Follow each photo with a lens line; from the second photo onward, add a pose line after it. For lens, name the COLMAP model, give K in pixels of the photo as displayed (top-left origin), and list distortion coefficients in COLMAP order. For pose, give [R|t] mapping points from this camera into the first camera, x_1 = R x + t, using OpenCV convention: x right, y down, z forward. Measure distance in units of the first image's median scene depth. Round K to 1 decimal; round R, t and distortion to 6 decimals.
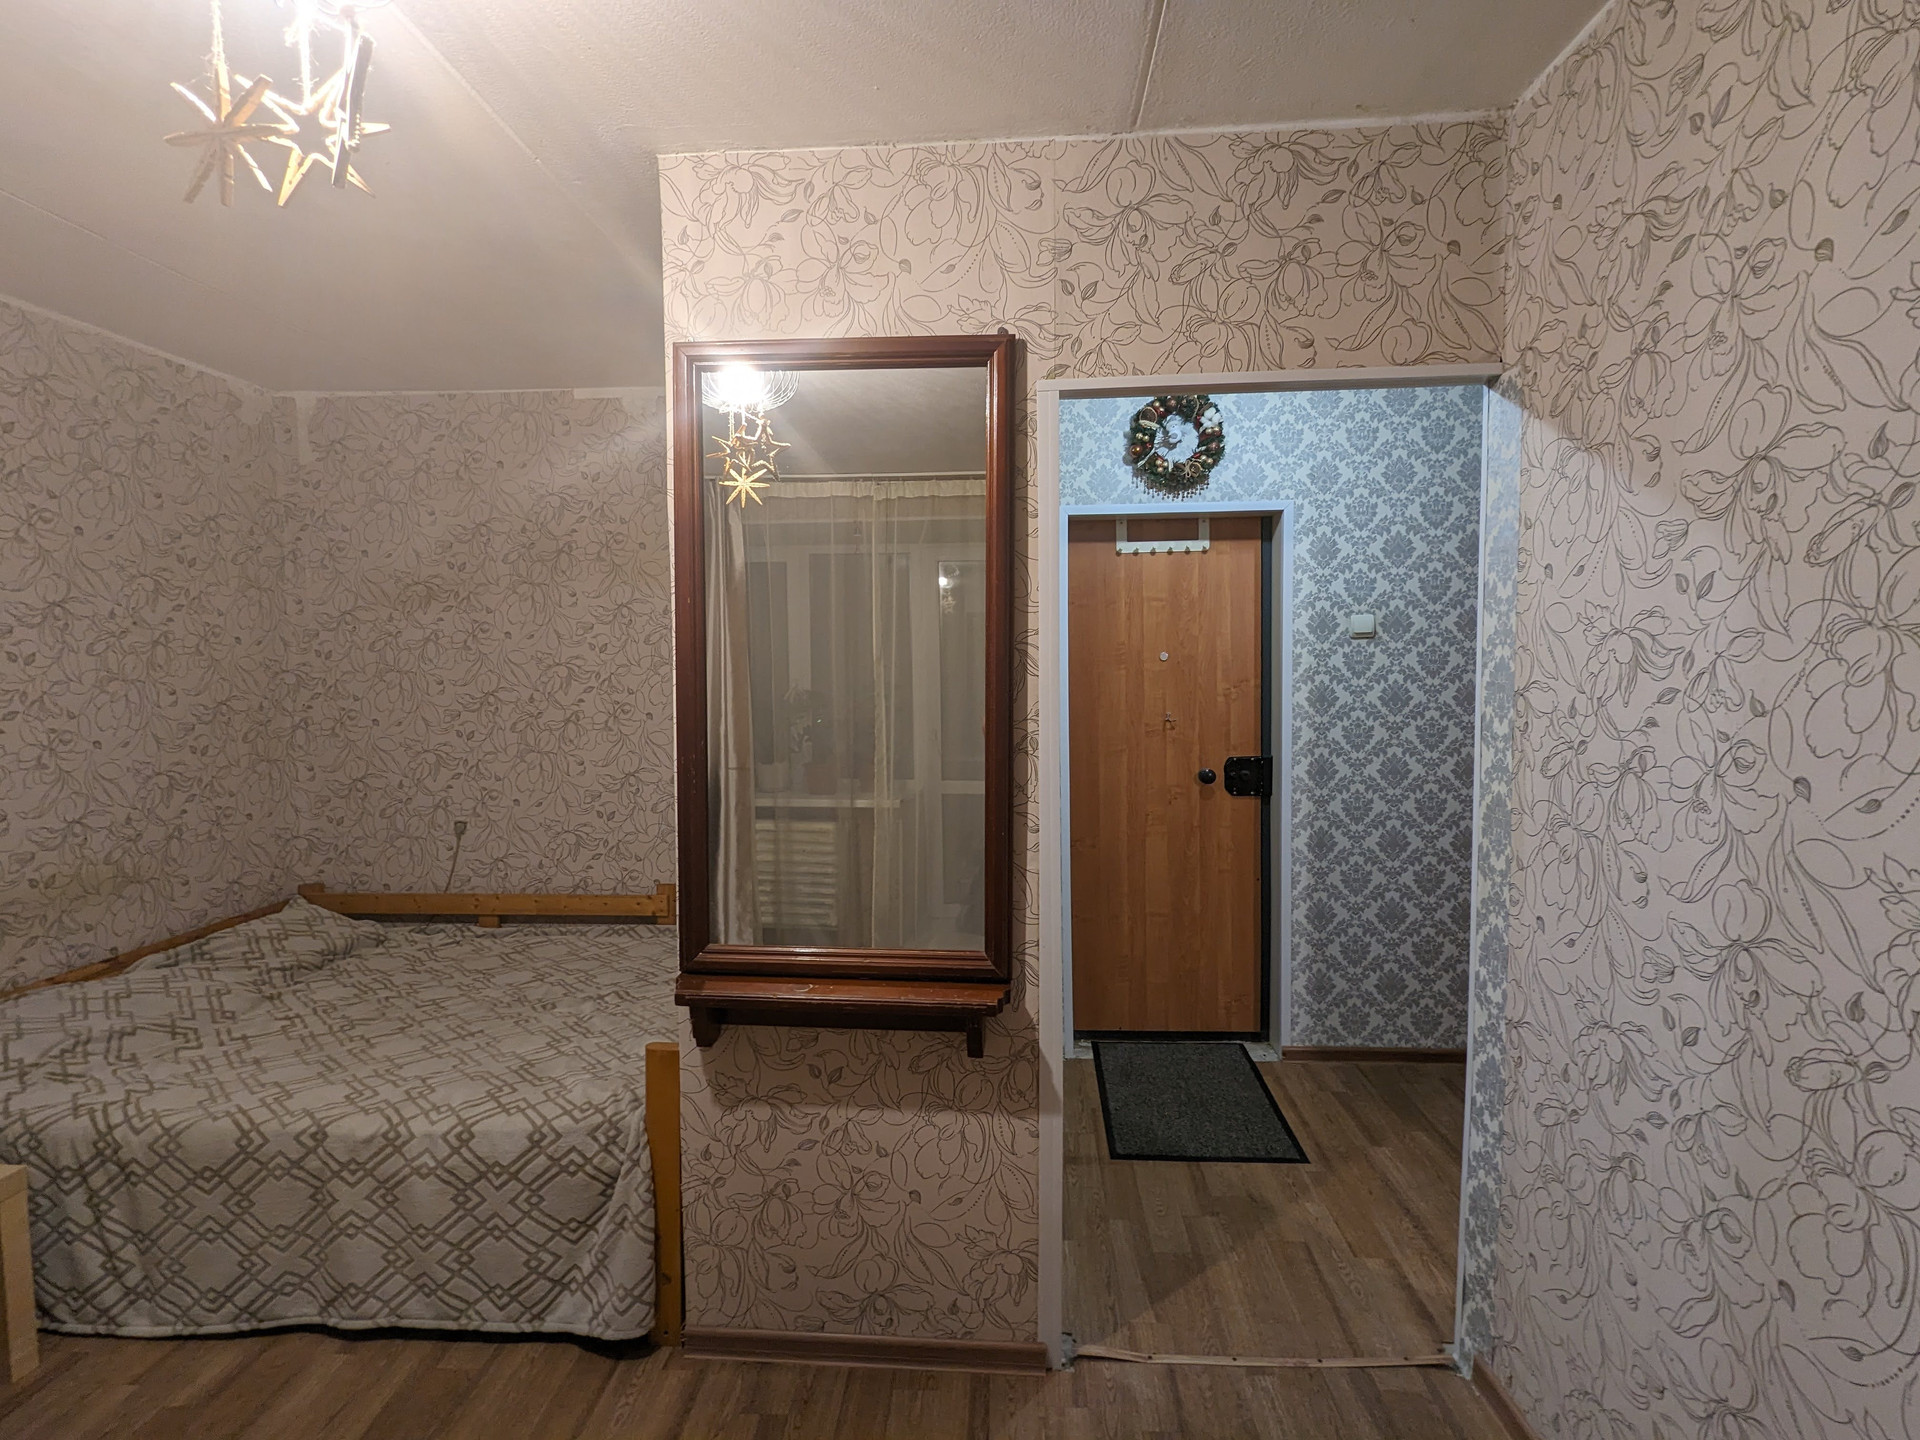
lens RADIAL K [[906.4, 0, 961.7], [0, 906.4, 721.8], [0, 0, 1]] dist [-0.002311, 0.002131]
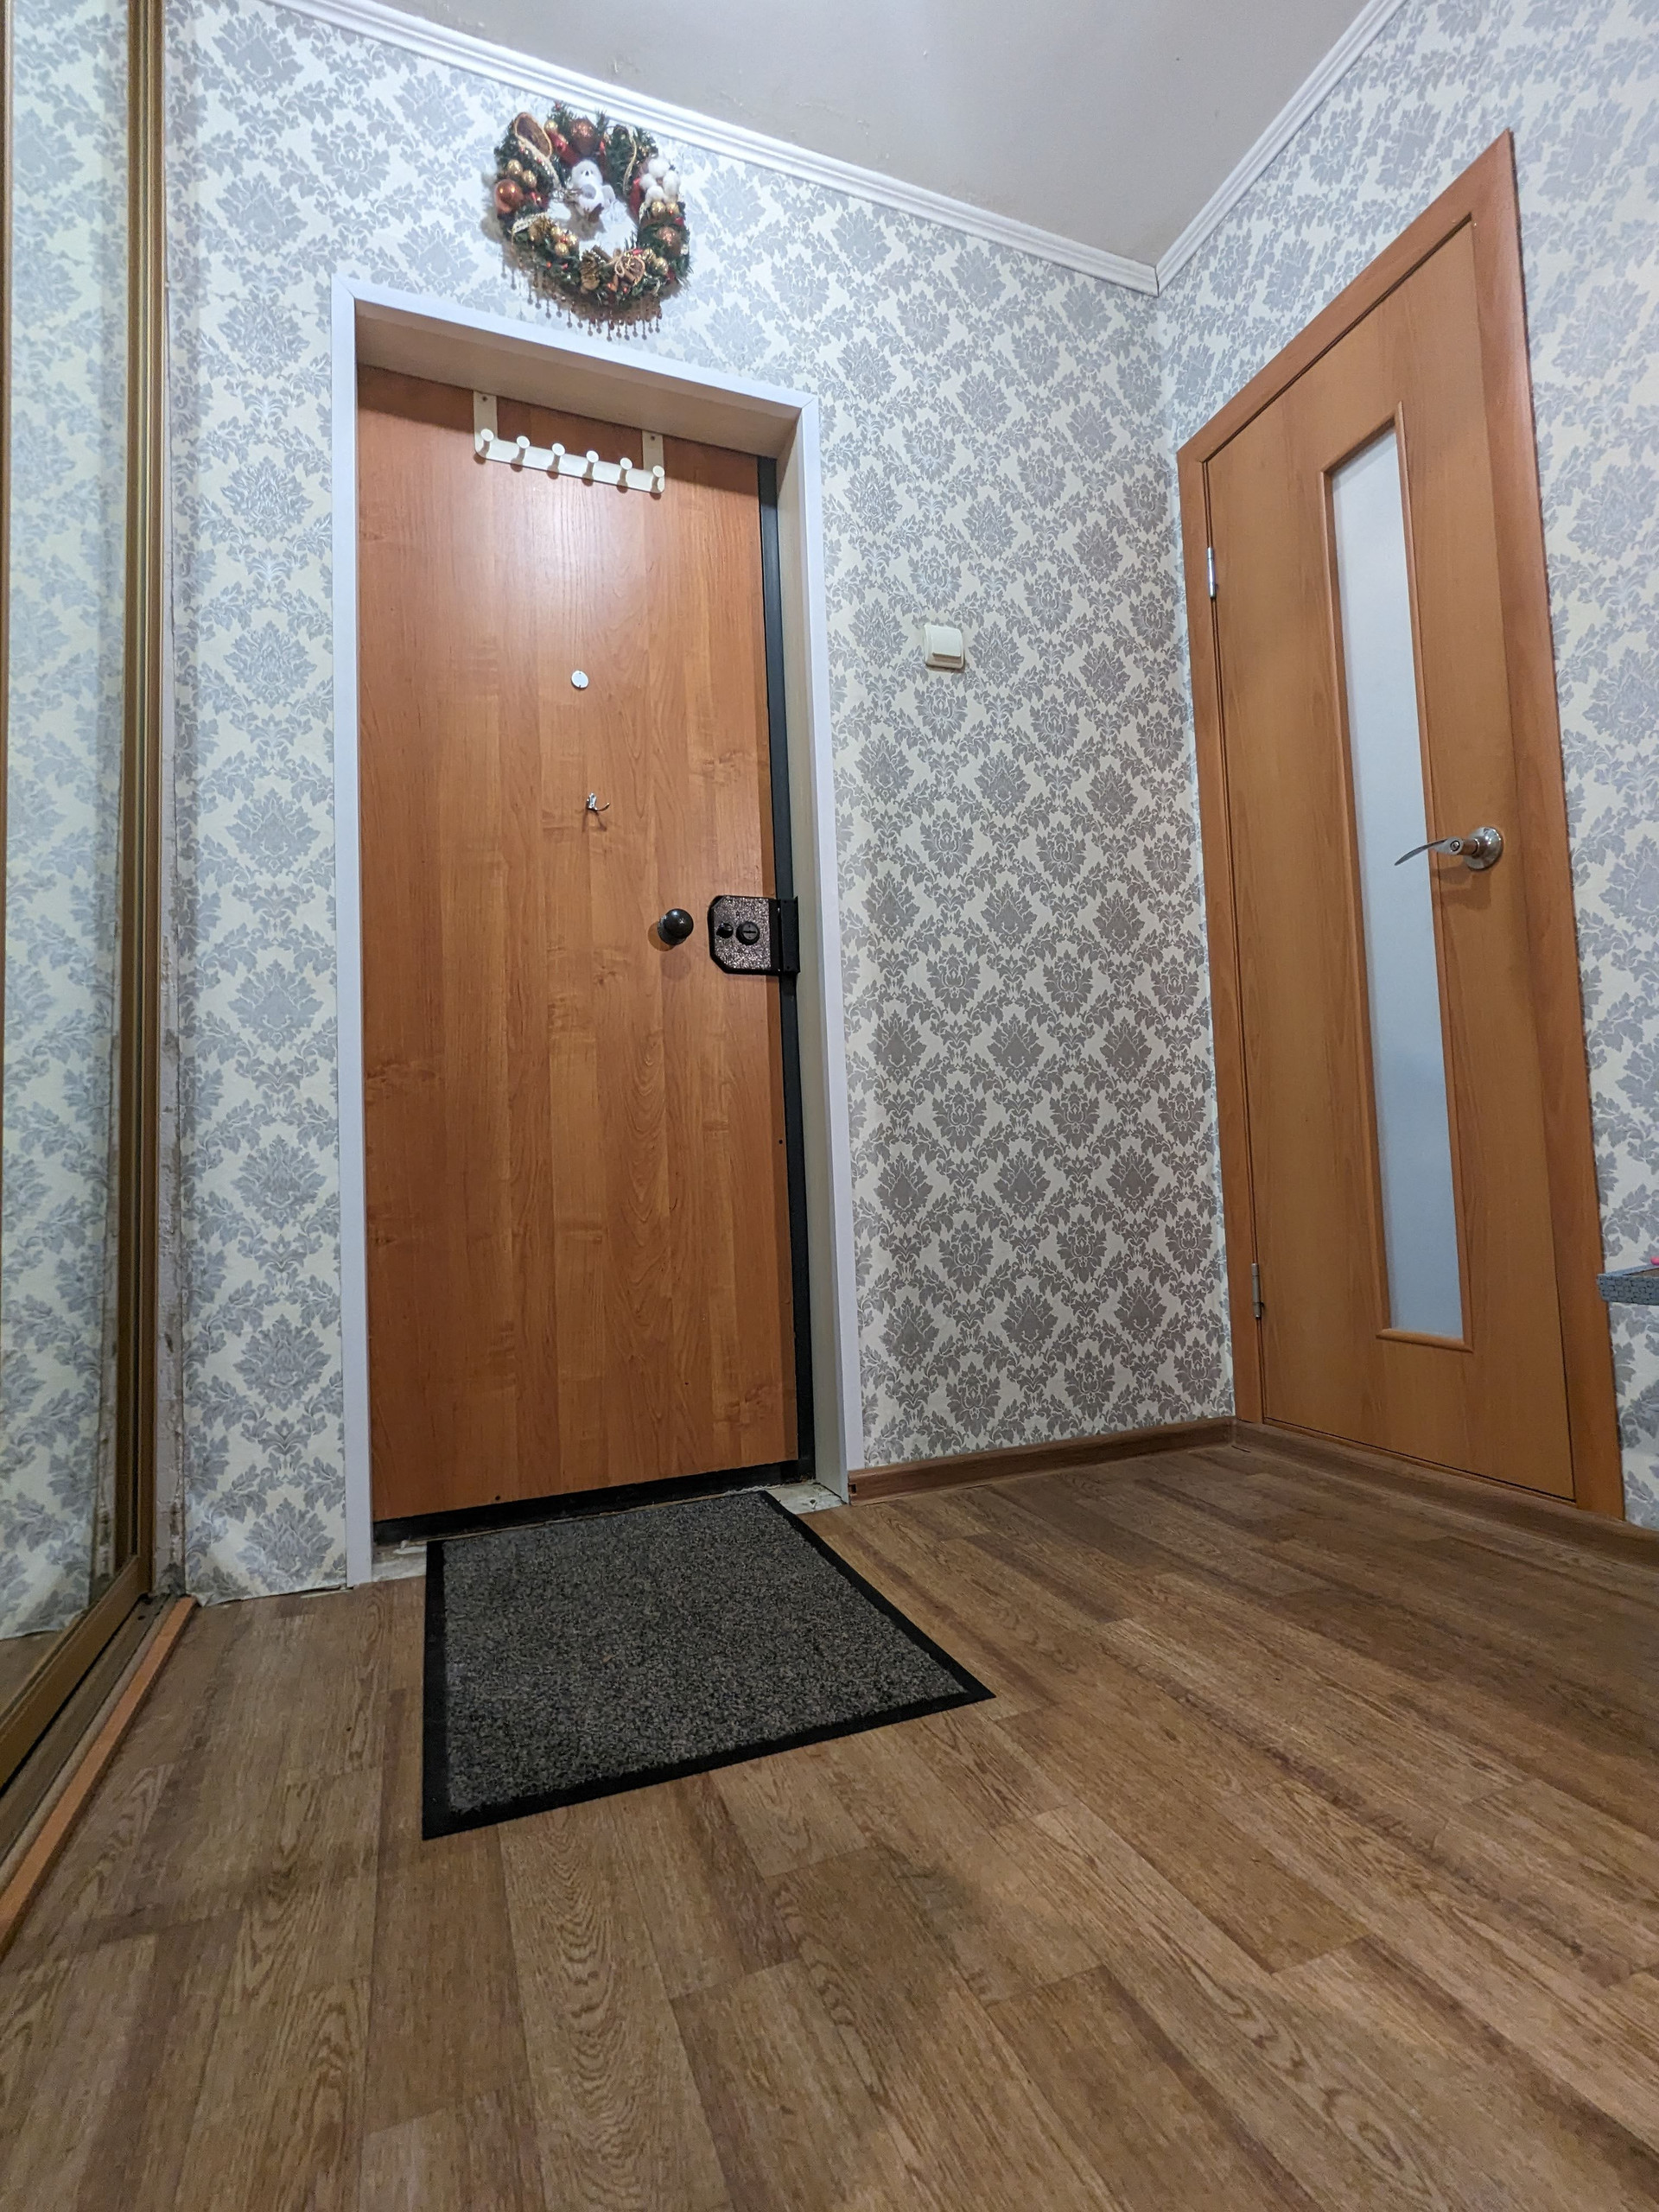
lens RADIAL K [[1044.2, 0, 832.0], [0, 1044.2, 1106.3], [0, 0, 1]] dist [-0.002311, 0.002131]
pose [[0.905064, 0.007276, 0.425212, 0.113616], [0.053011, 0.990125, -0.129777, 0.242347], [-0.421957, 0.139997, 0.895741, 0.493894]]
